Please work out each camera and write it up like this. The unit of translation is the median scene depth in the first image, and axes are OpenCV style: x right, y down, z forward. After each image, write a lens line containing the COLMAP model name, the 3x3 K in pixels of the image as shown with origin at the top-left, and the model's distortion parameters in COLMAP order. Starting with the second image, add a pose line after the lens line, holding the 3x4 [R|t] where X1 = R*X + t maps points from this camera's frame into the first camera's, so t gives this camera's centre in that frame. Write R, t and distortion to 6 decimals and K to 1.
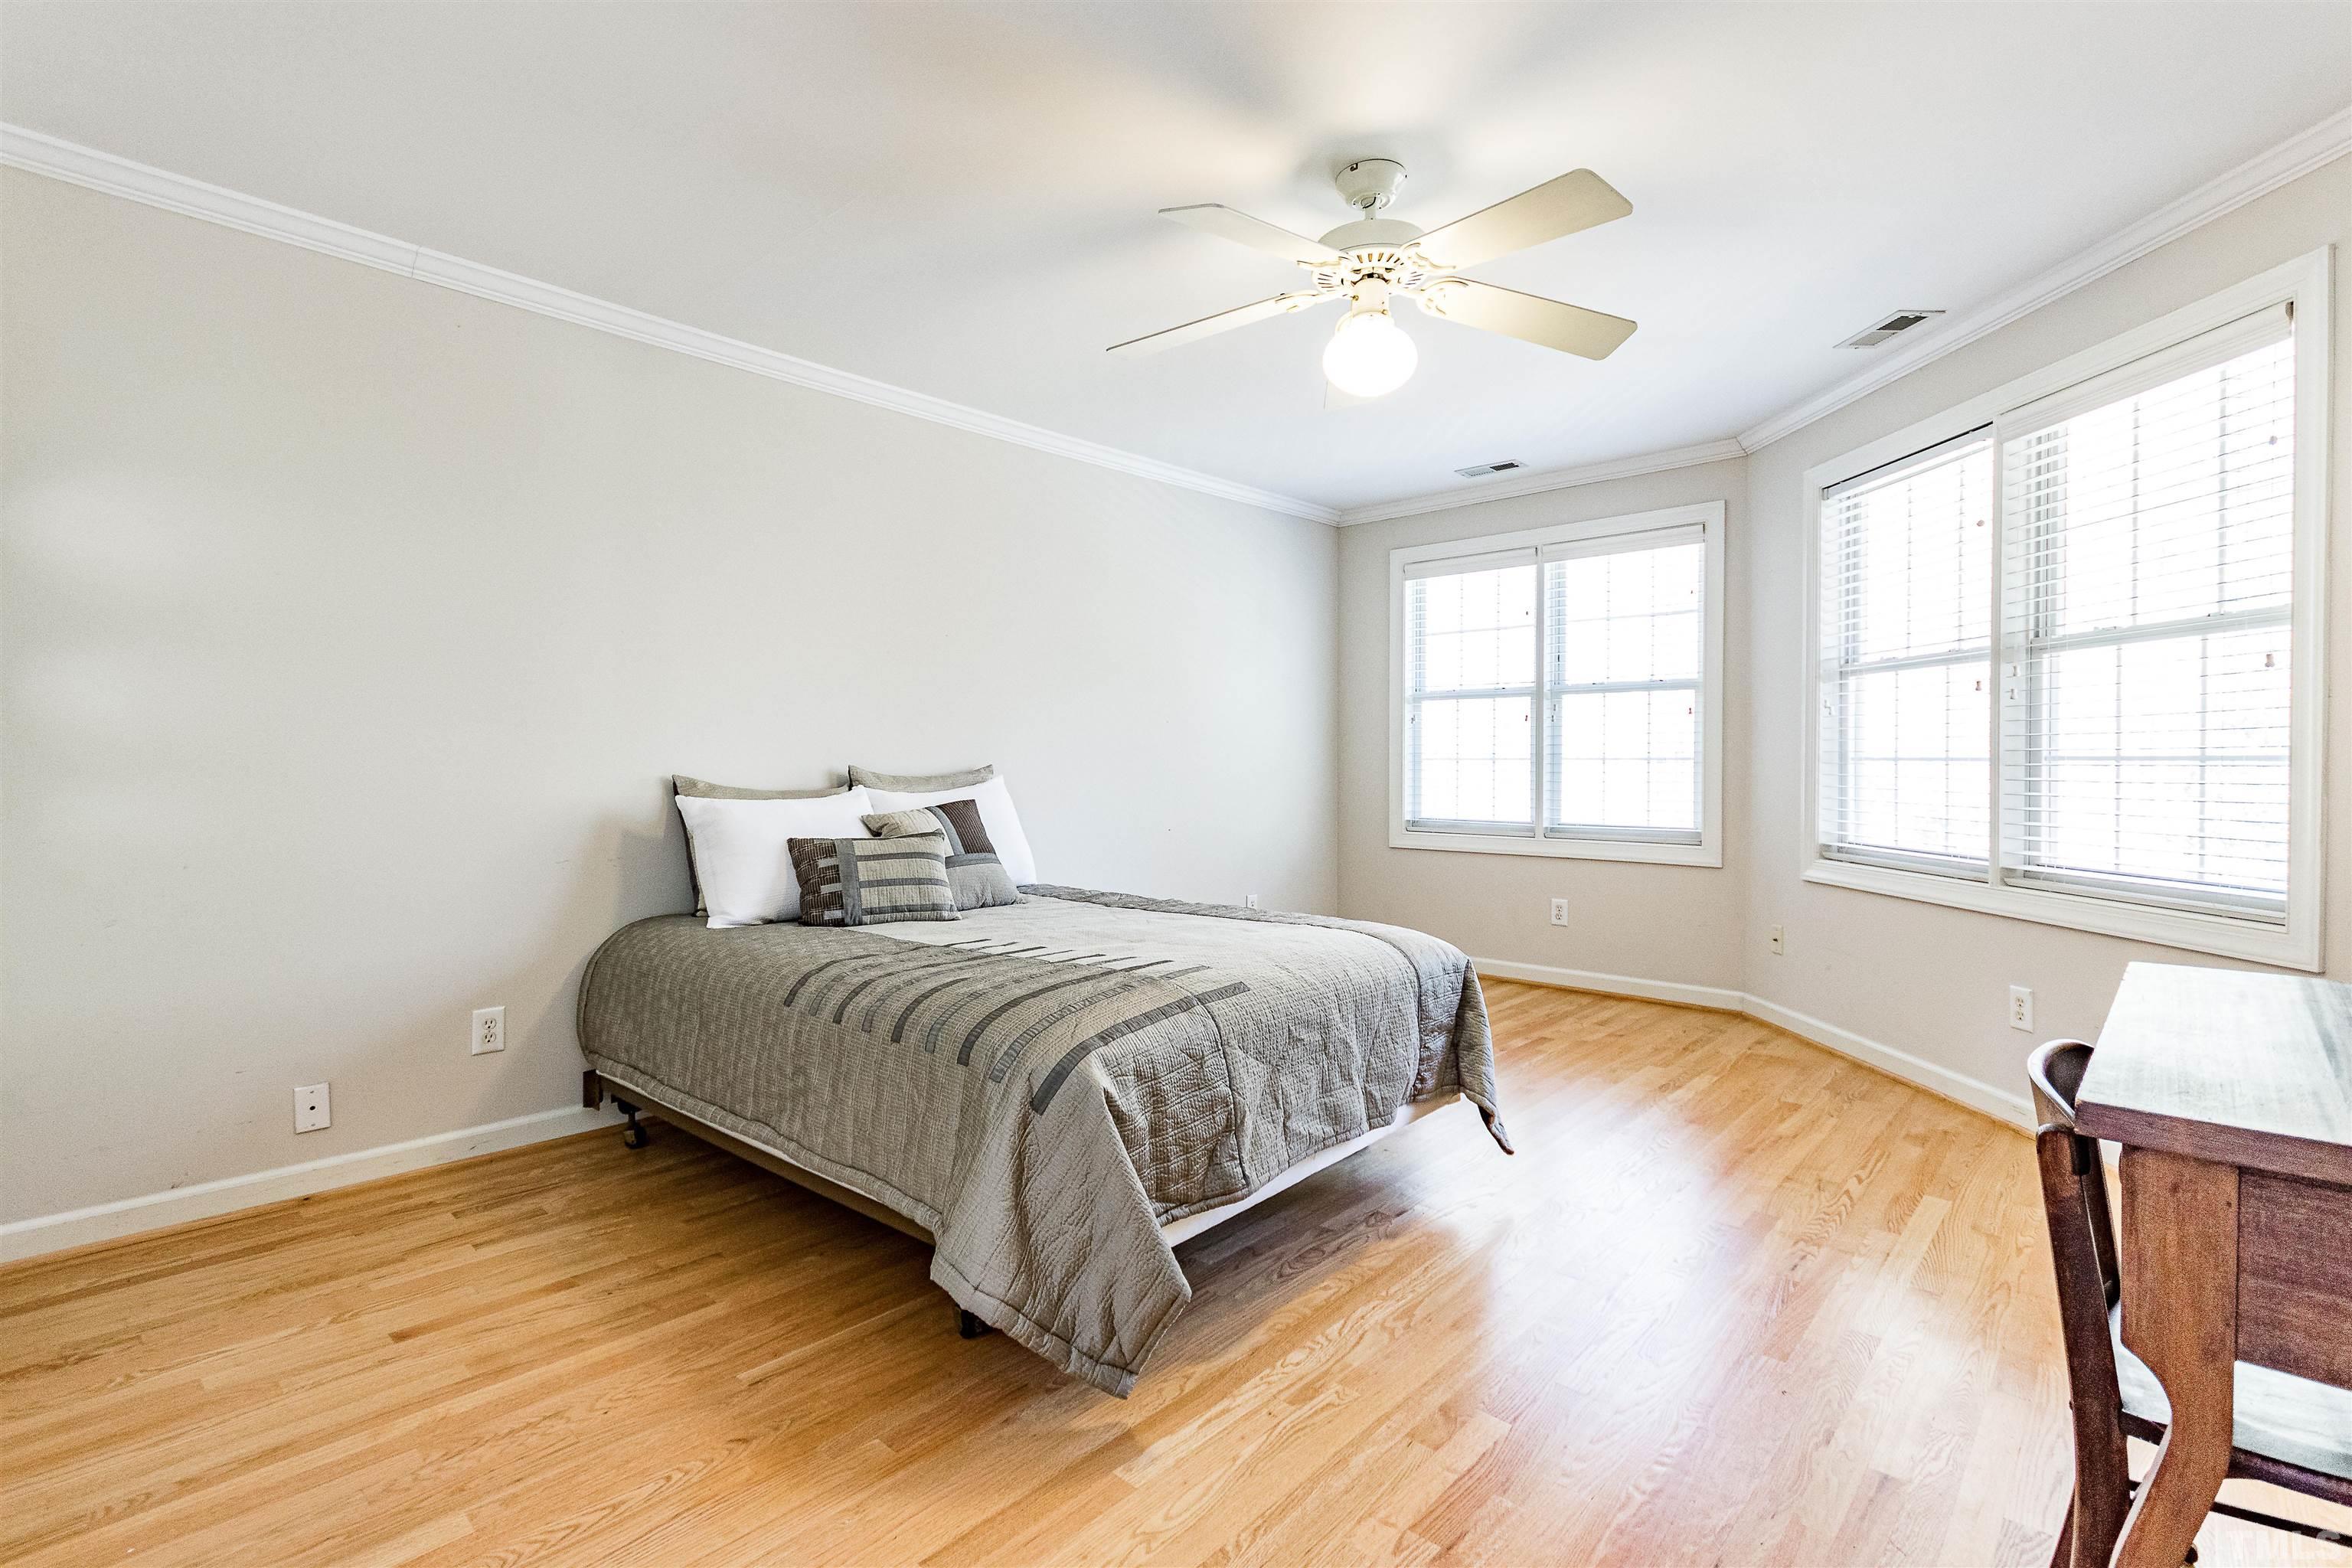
lens RADIAL K [[1087.8, 0, 1181.1], [0, 1087.8, 782.1], [0, 0, 1]] dist [0.006613, -0.001930]
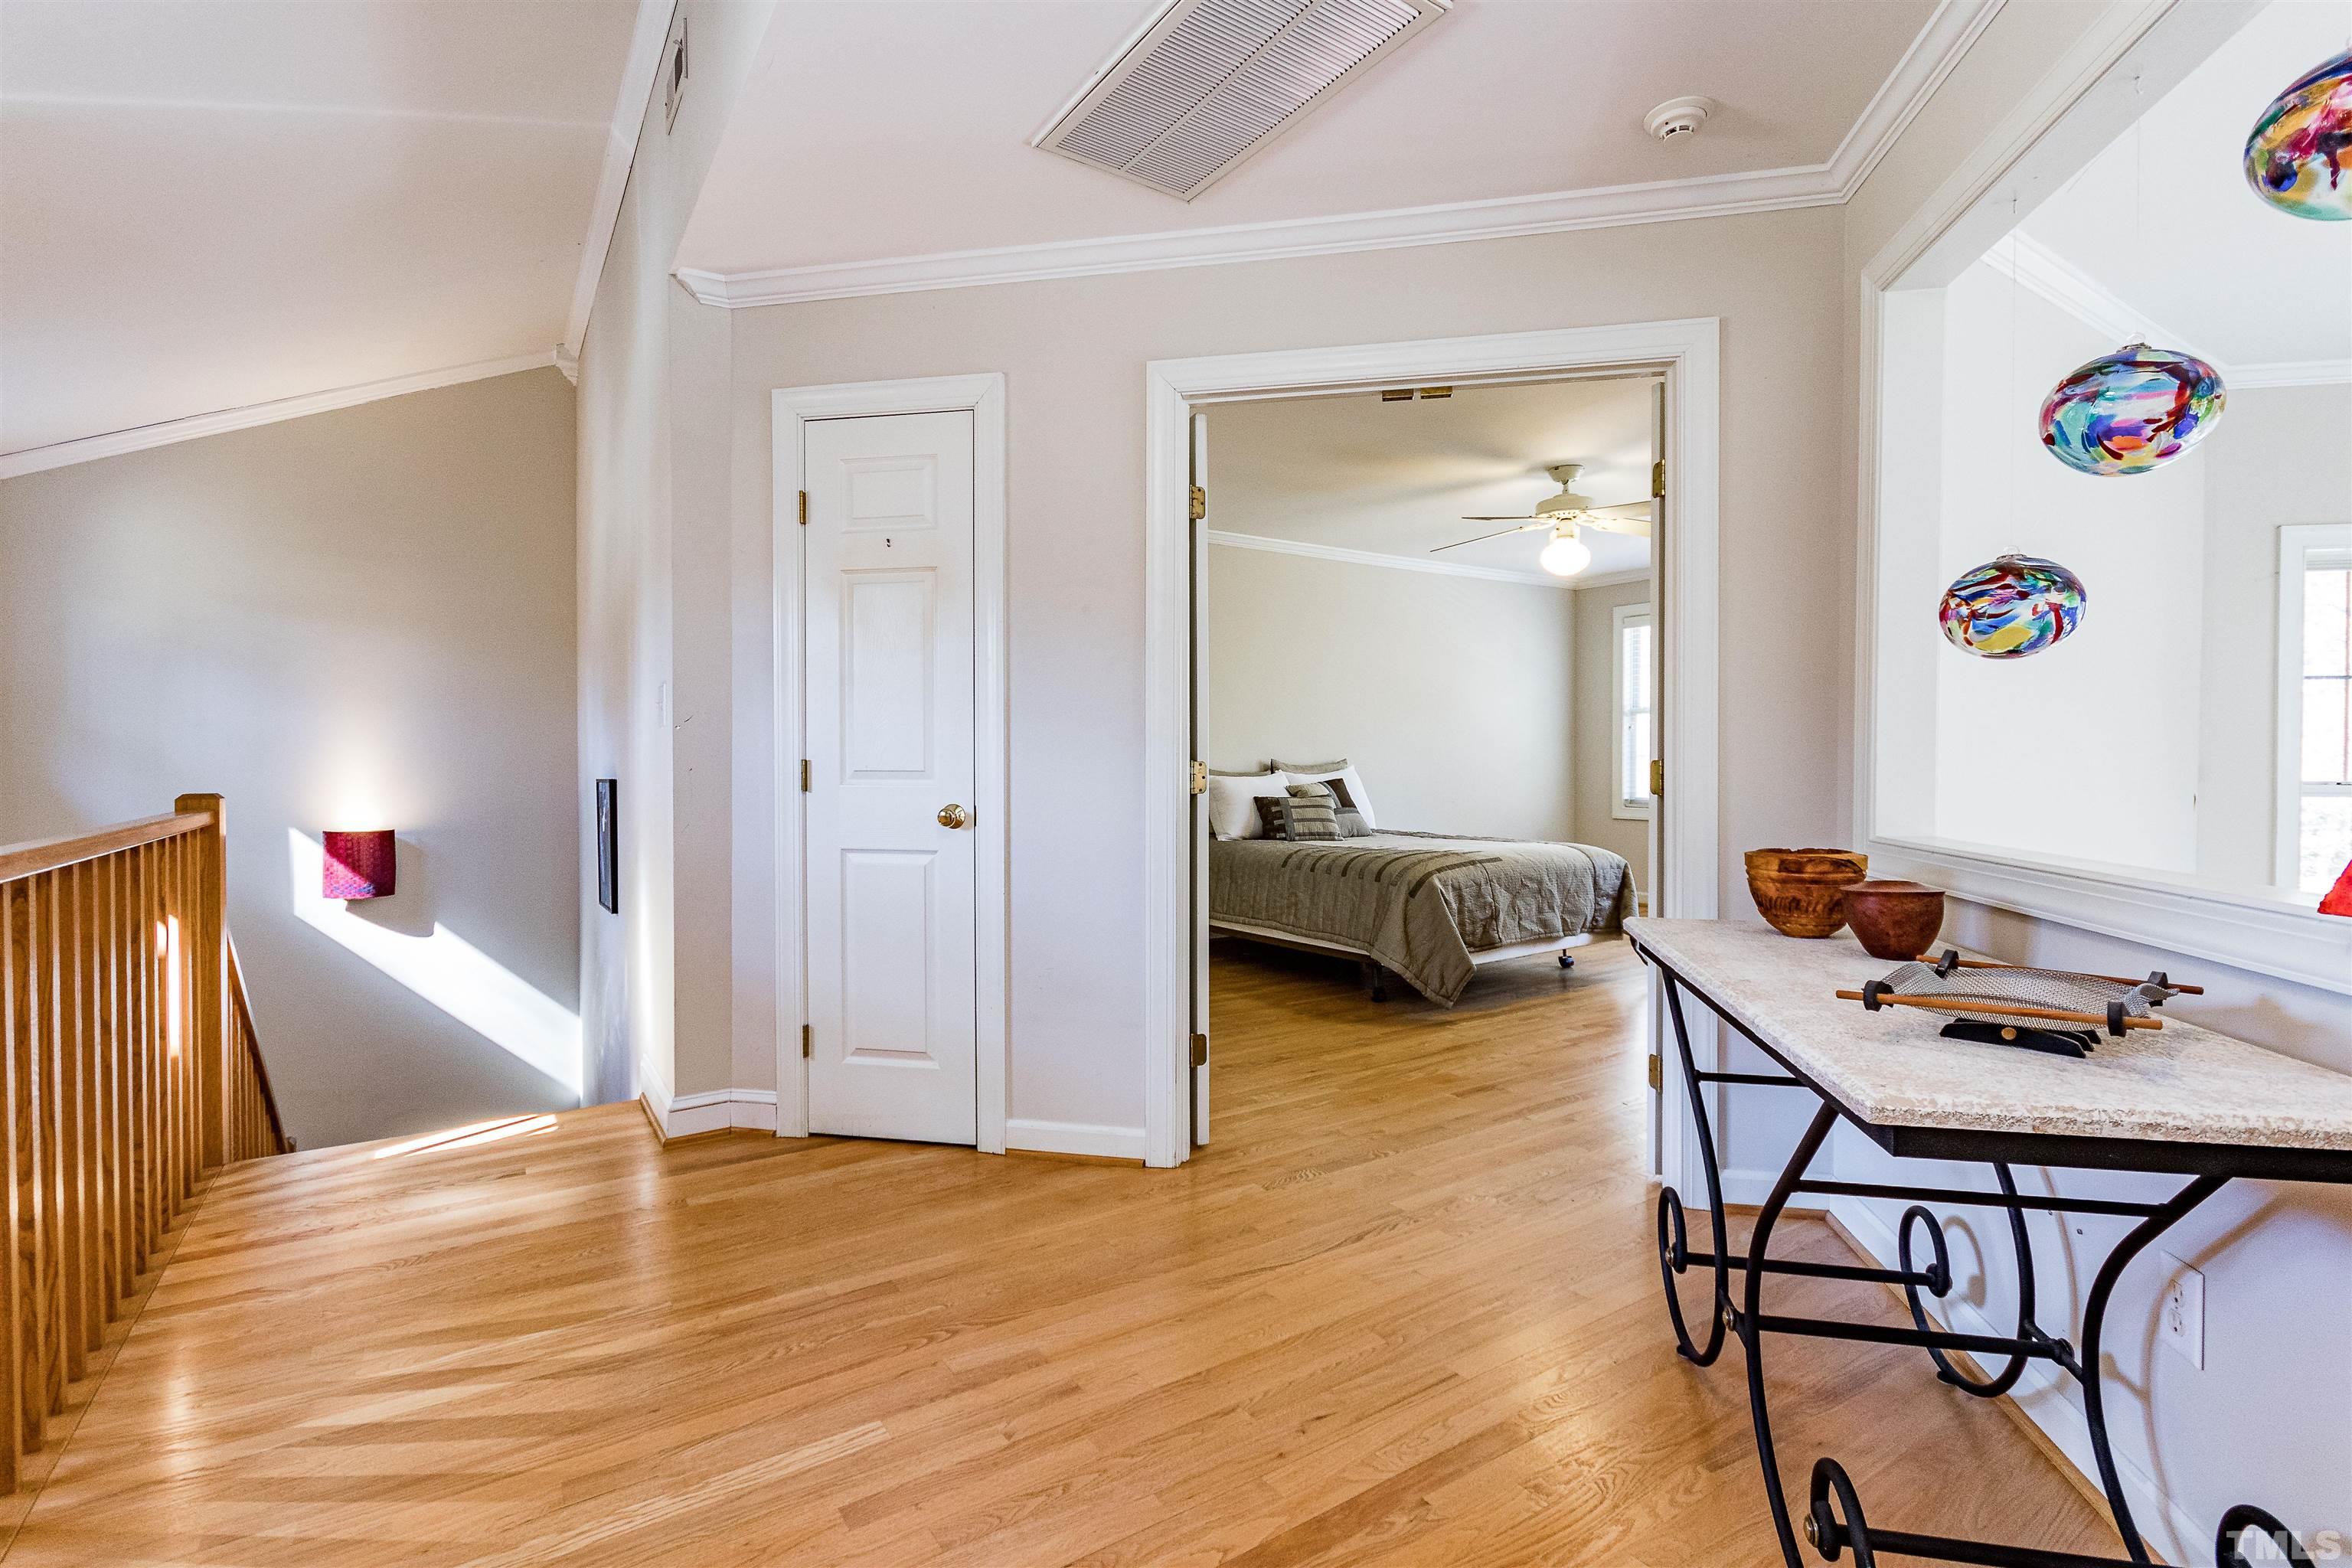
lens RADIAL K [[1087.8, 0, 1207.9], [0, 1087.8, 773.2], [0, 0, 1]] dist [0.006613, -0.001930]
pose [[0.977087, 0.003715, -0.212809, -0.044749], [-0.005281, 0.999963, -0.006793, 0.031293], [0.212776, 0.007761, 0.977070, -1.116334]]
